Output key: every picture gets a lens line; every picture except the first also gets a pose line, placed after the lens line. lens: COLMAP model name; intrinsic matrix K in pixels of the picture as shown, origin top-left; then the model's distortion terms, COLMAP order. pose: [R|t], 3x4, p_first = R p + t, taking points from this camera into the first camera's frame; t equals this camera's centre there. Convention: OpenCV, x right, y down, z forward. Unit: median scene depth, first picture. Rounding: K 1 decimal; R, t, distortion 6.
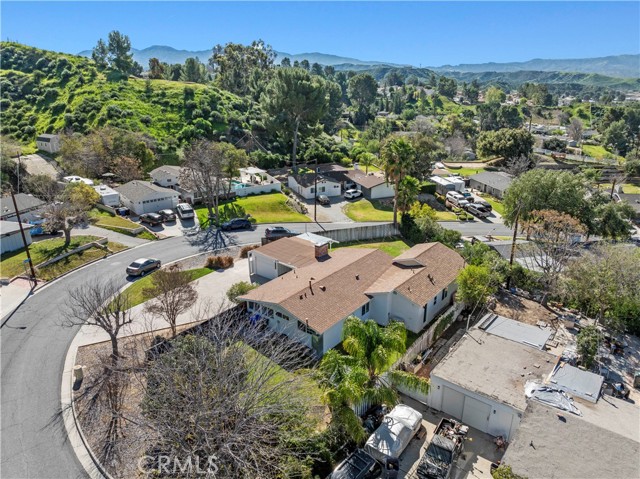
lens RADIAL K [[450.8, 0, 320.9], [0, 450.8, 241.1], [0, 0, 1]] dist [-0.056665, 0.029170]
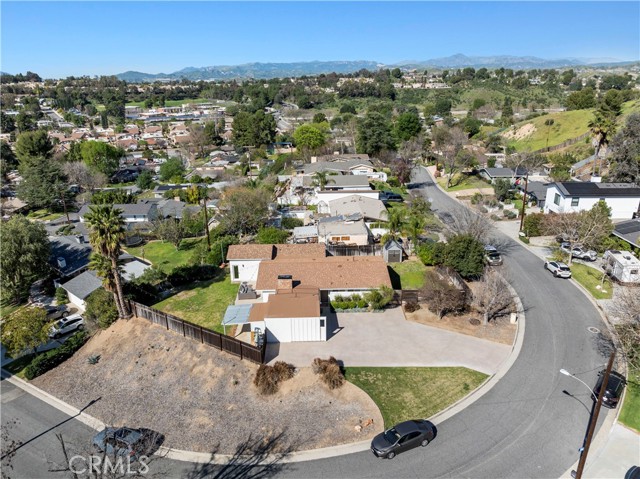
lens RADIAL K [[450.8, 0, 318.4], [0, 450.8, 239.0], [0, 0, 1]] dist [-0.056665, 0.029170]
pose [[-0.635833, -0.254017, 0.728829, -0.614515], [0.279569, 0.804371, 0.524242, -0.461518], [-0.719415, 0.537088, -0.440430, 1.053057]]
